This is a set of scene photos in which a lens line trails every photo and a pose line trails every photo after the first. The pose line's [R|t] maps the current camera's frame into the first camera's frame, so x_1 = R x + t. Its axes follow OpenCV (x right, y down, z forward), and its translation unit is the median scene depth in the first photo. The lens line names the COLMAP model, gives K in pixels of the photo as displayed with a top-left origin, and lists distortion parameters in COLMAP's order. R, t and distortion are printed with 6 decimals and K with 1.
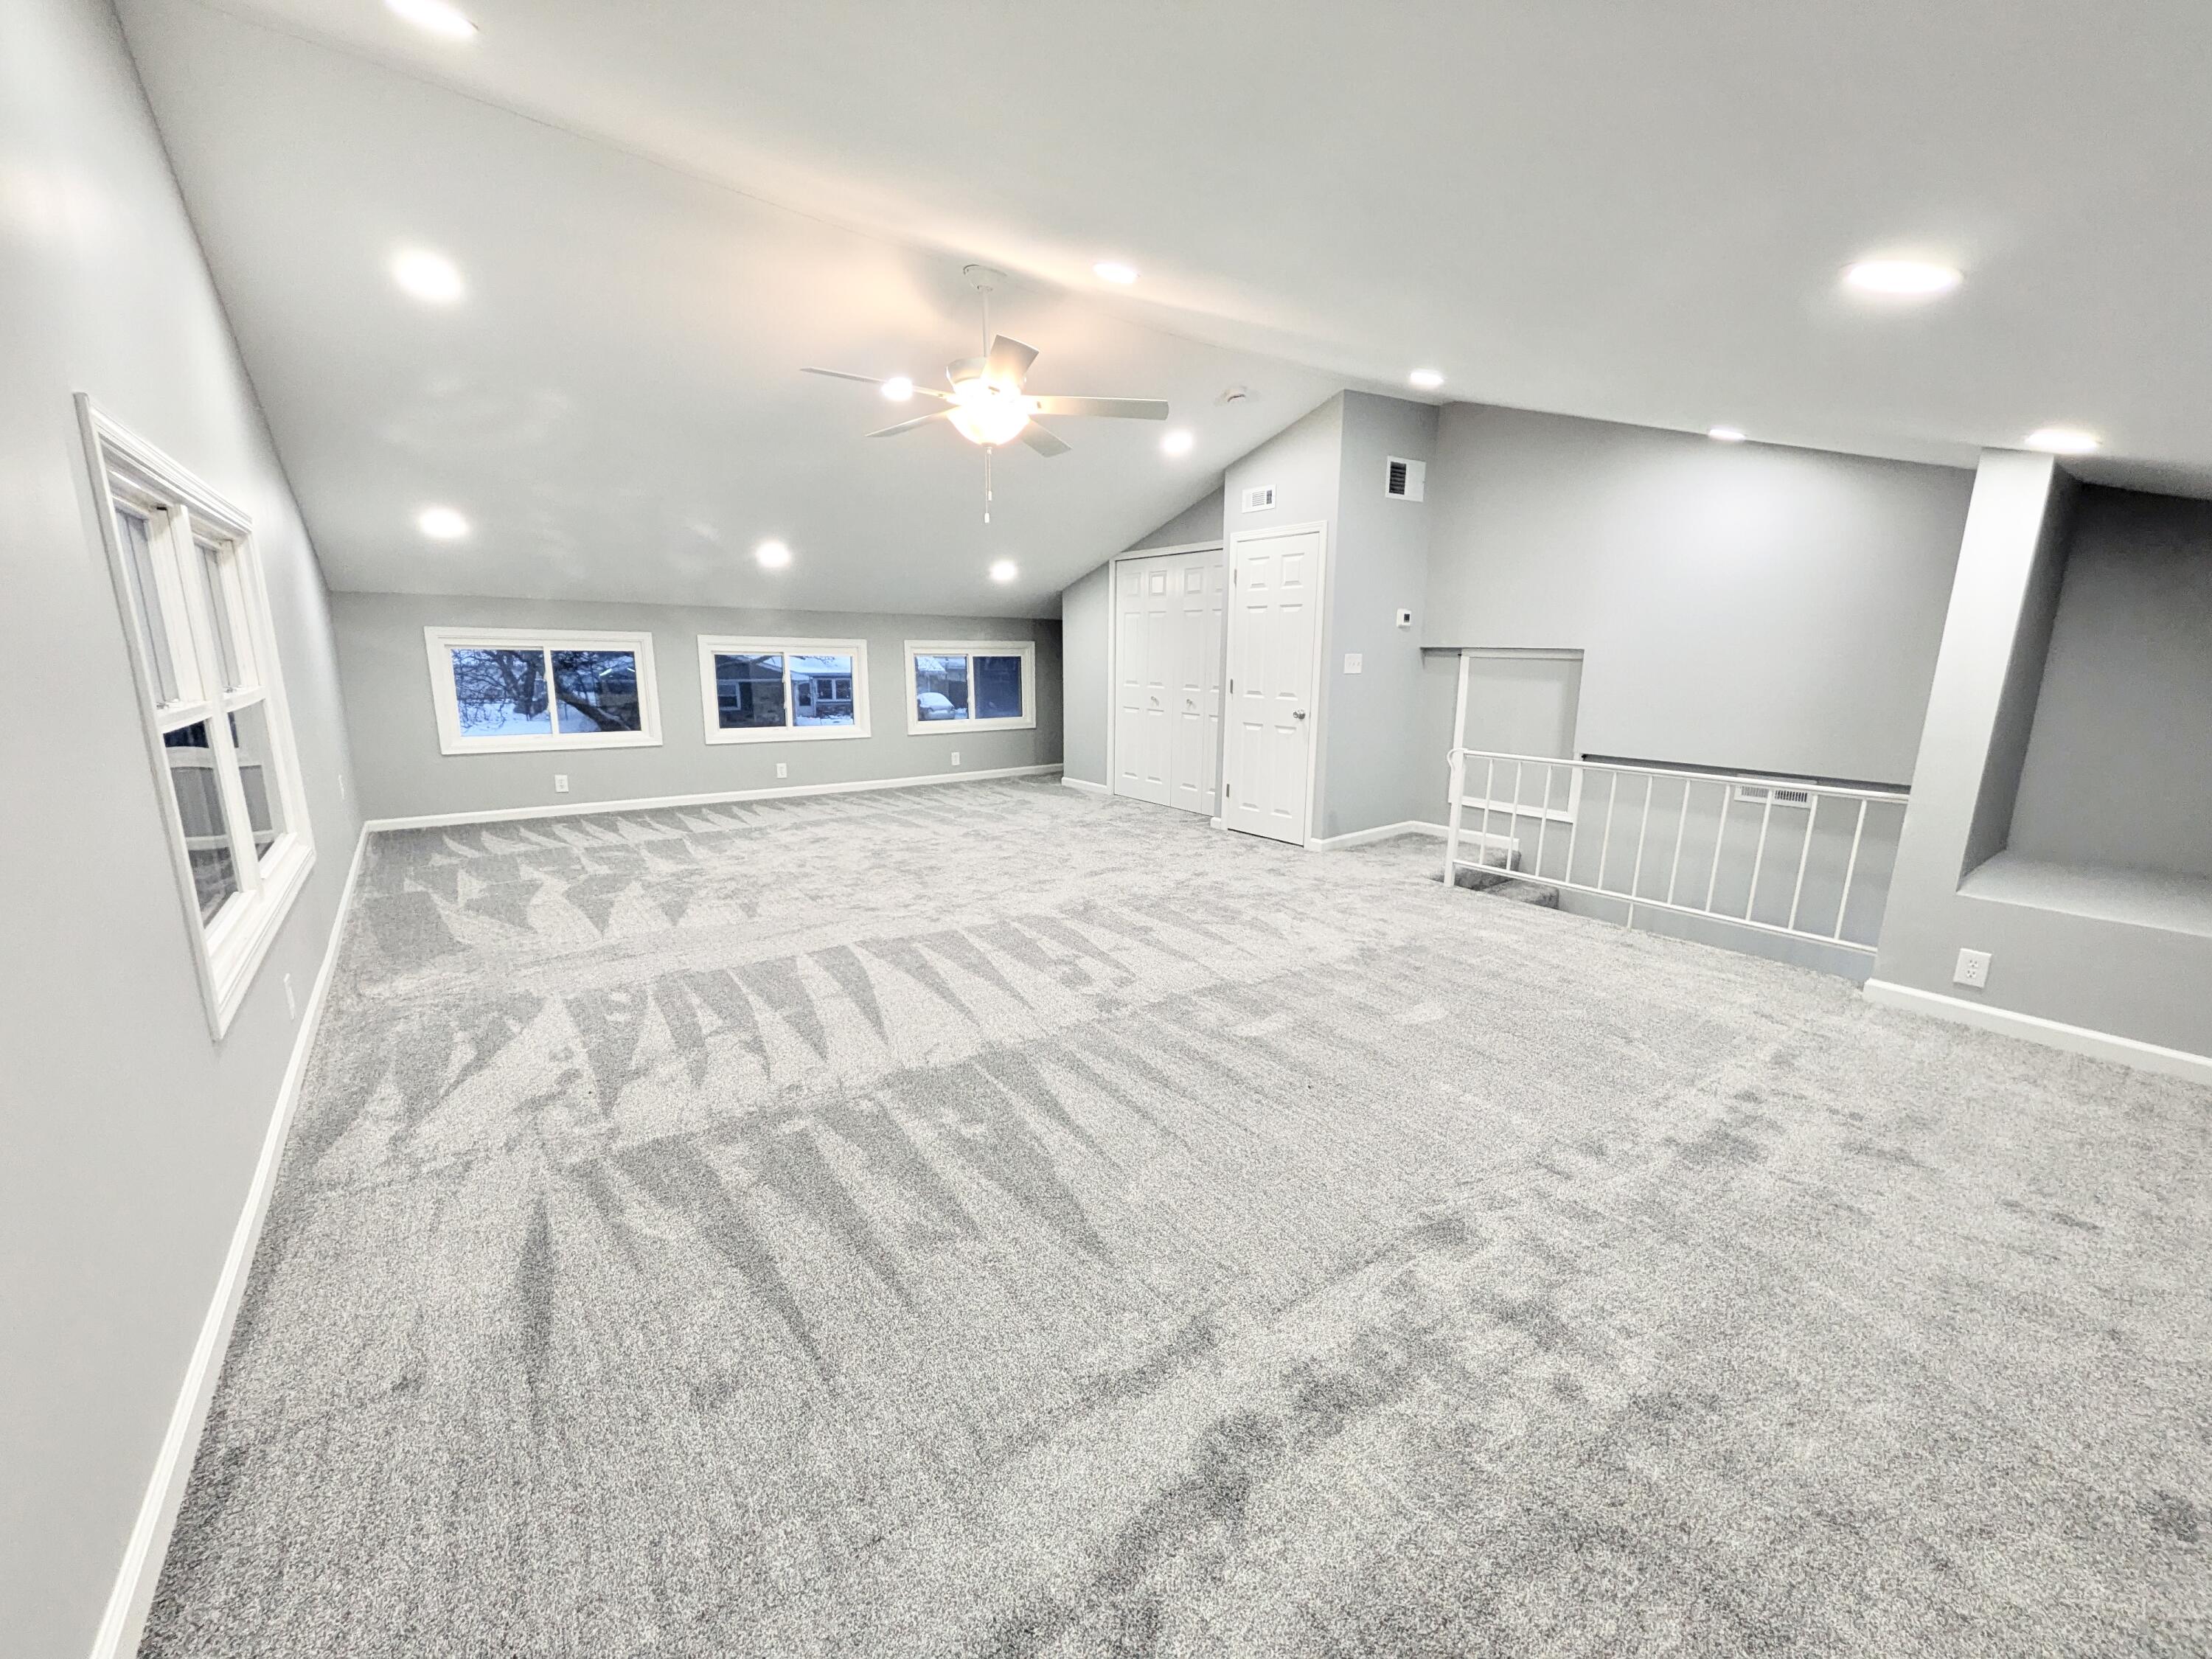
lens RADIAL K [[871.1, 0, 1116.8], [0, 871.1, 827.2], [0, 0, 1]] dist [-0.001875, -0.000440]
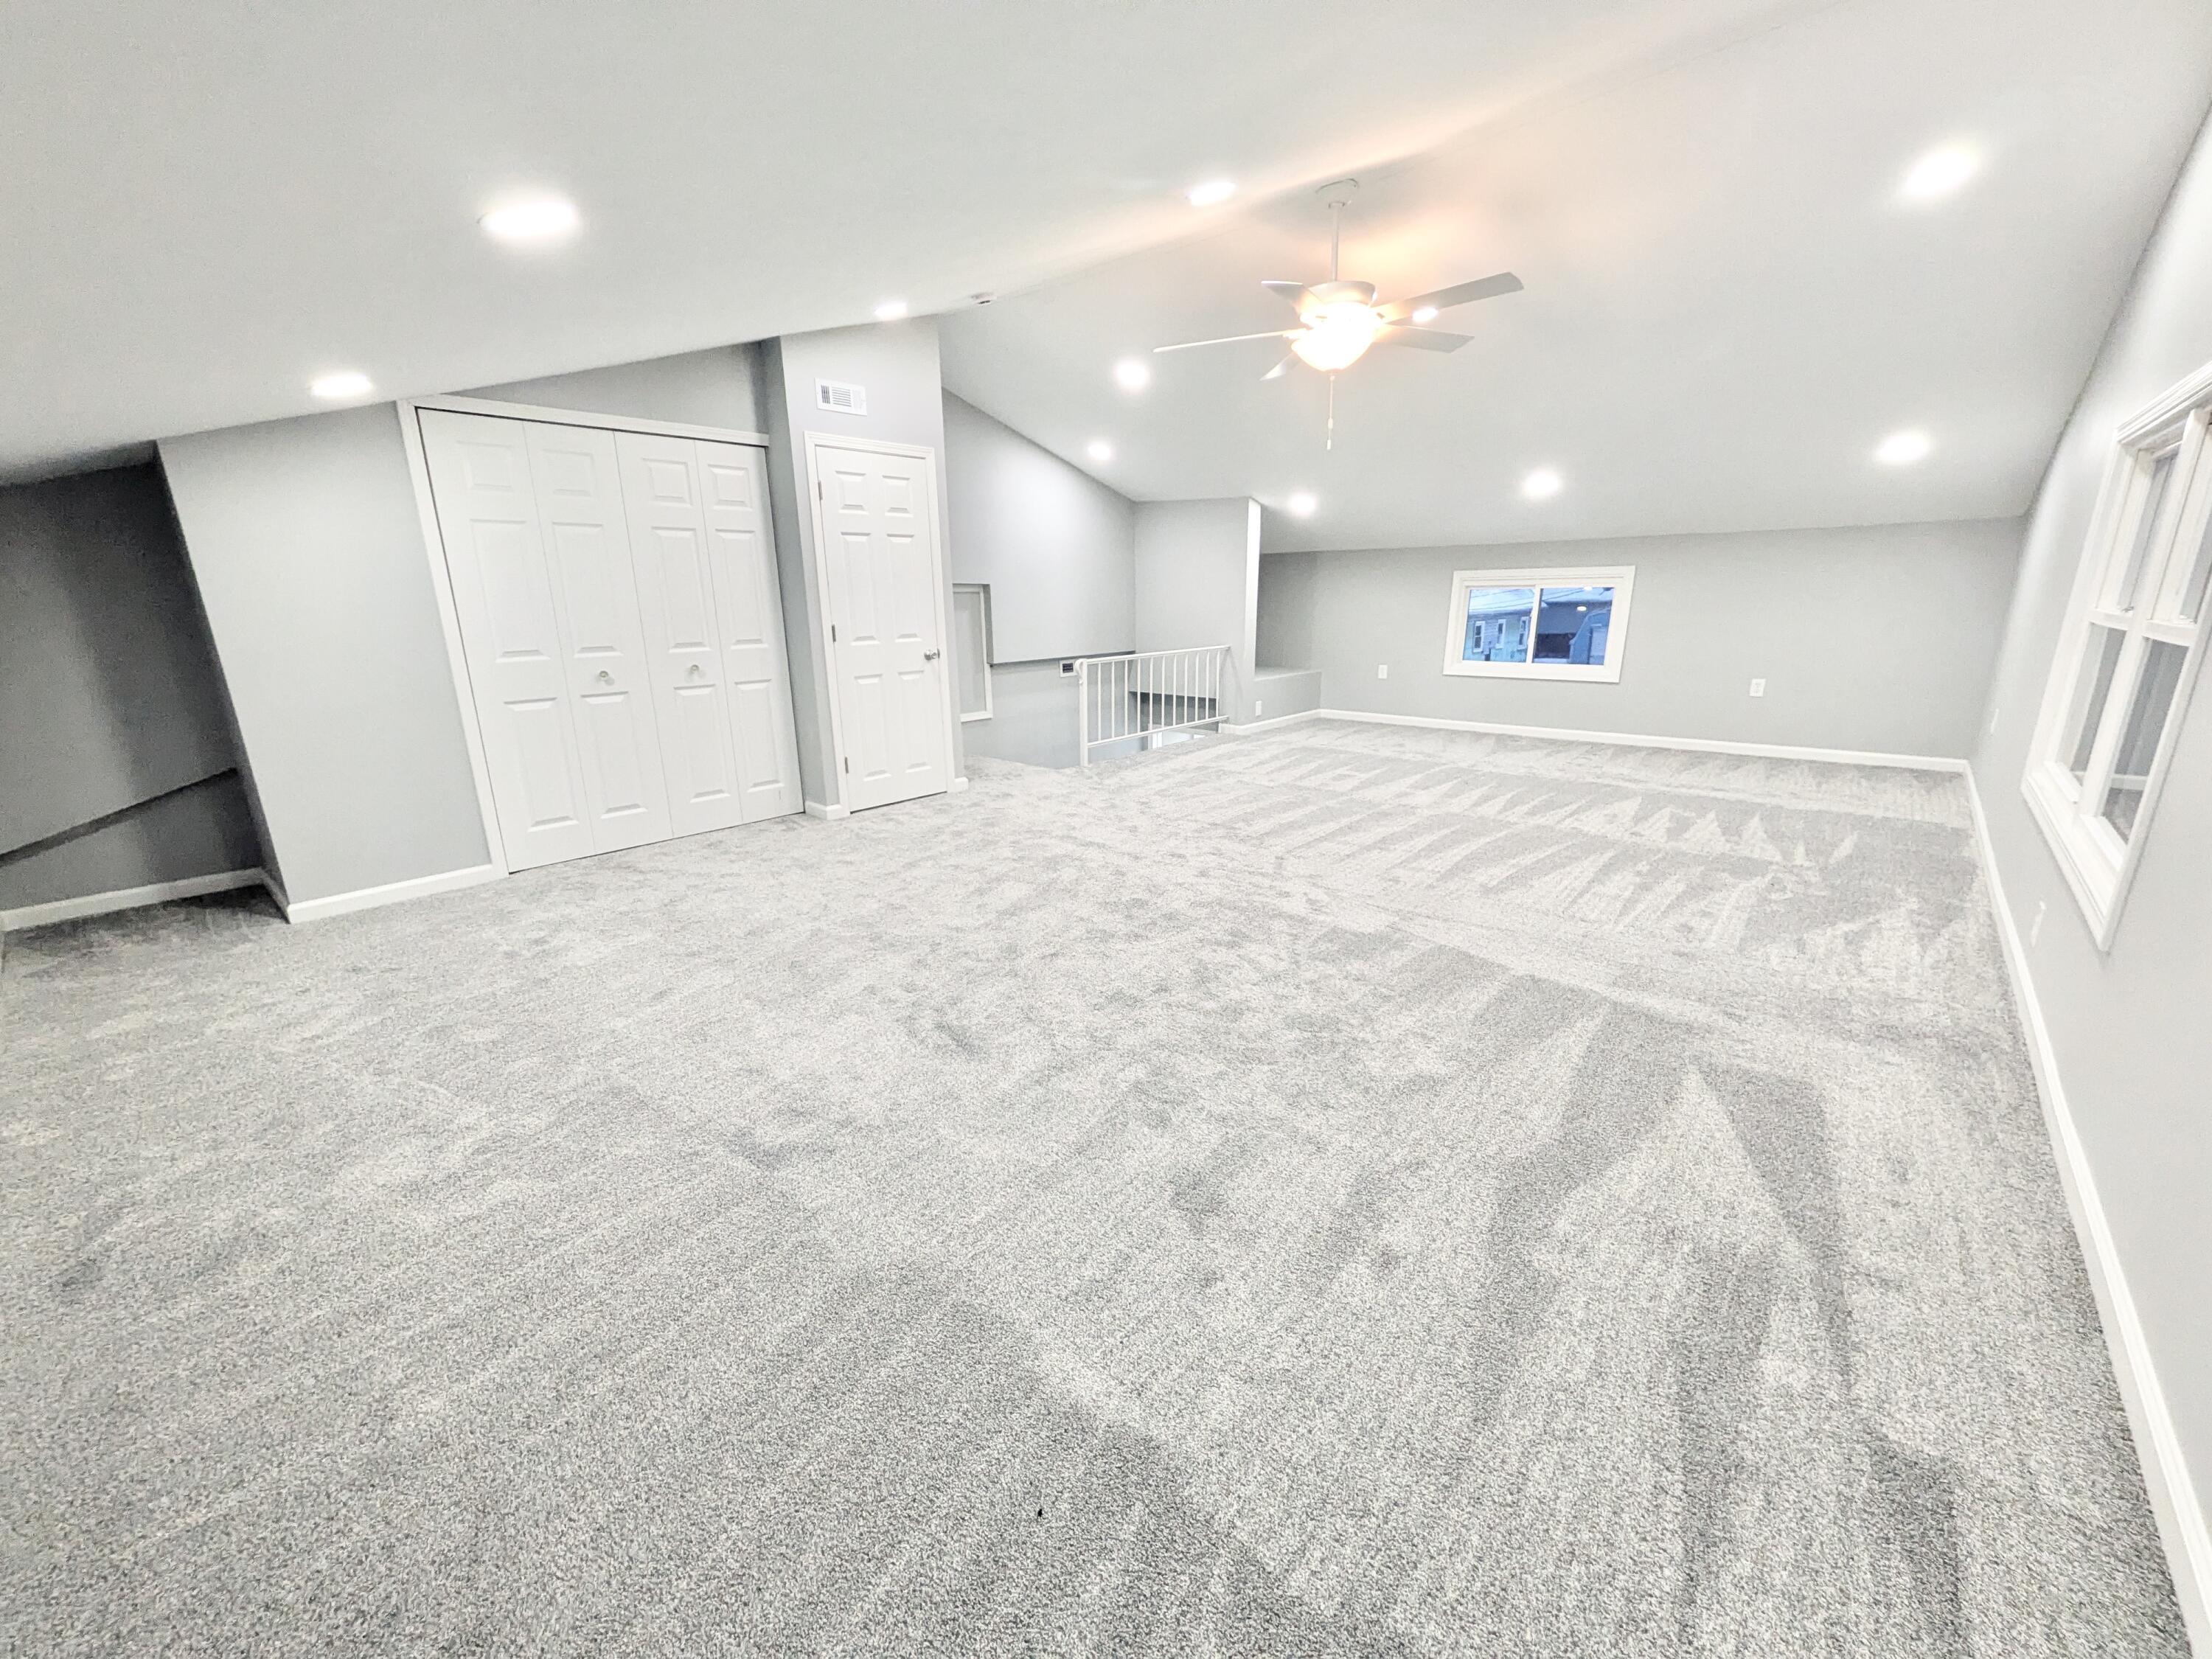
lens RADIAL K [[871.1, 0, 1116.8], [0, 871.1, 827.2], [0, 0, 1]] dist [-0.001875, -0.000440]
pose [[-0.174685, -0.269259, 0.947093, -0.762552], [0.209484, 0.929697, 0.302952, -0.198505], [-0.962082, 0.251322, -0.105998, 0.949179]]
